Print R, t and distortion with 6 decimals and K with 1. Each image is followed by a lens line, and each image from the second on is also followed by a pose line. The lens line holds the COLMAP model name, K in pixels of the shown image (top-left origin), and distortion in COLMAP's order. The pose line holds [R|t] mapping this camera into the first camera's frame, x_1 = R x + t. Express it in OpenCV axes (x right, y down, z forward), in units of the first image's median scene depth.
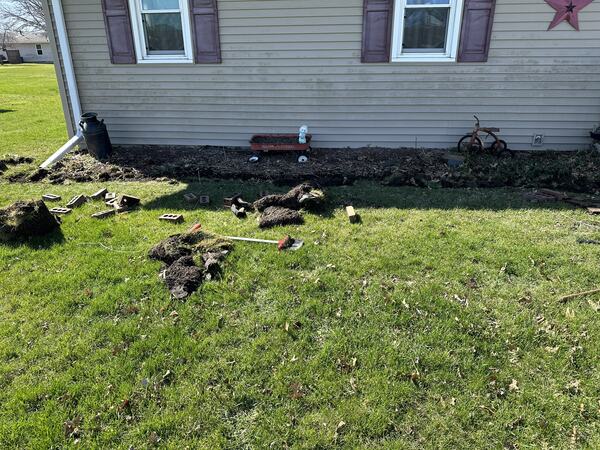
lens RADIAL K [[422.2, 0, 302.2], [0, 422.2, 221.7], [0, 0, 1]] dist [0.020021, -0.020879]
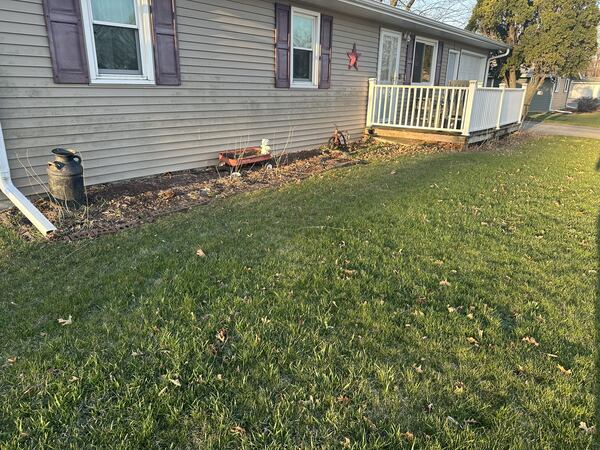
lens RADIAL K [[422.2, 0, 300.8], [0, 422.2, 228.0], [0, 0, 1]] dist [0.020021, -0.020879]
pose [[0.522623, -0.257048, 0.812891, -0.972591], [0.270584, 0.954181, 0.127762, -0.115050], [-0.808486, 0.153184, 0.568230, 0.282560]]
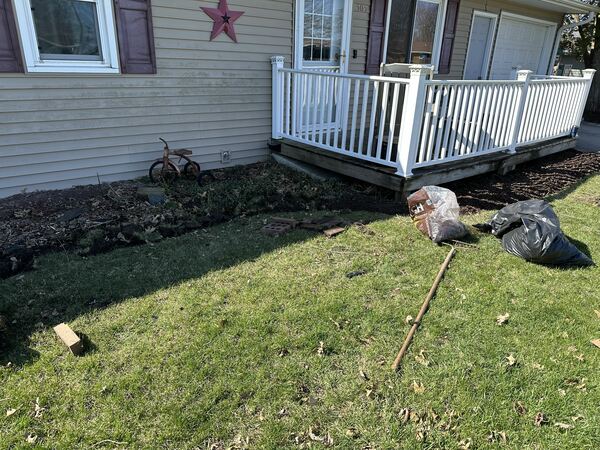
lens RADIAL K [[422.2, 0, 303.0], [0, 422.2, 234.1], [0, 0, 1]] dist [0.020021, -0.020879]
pose [[0.694659, -0.244872, 0.676377, -0.013750], [0.231702, 0.966332, 0.111882, -0.091097], [-0.681002, 0.078999, 0.728008, 0.201815]]
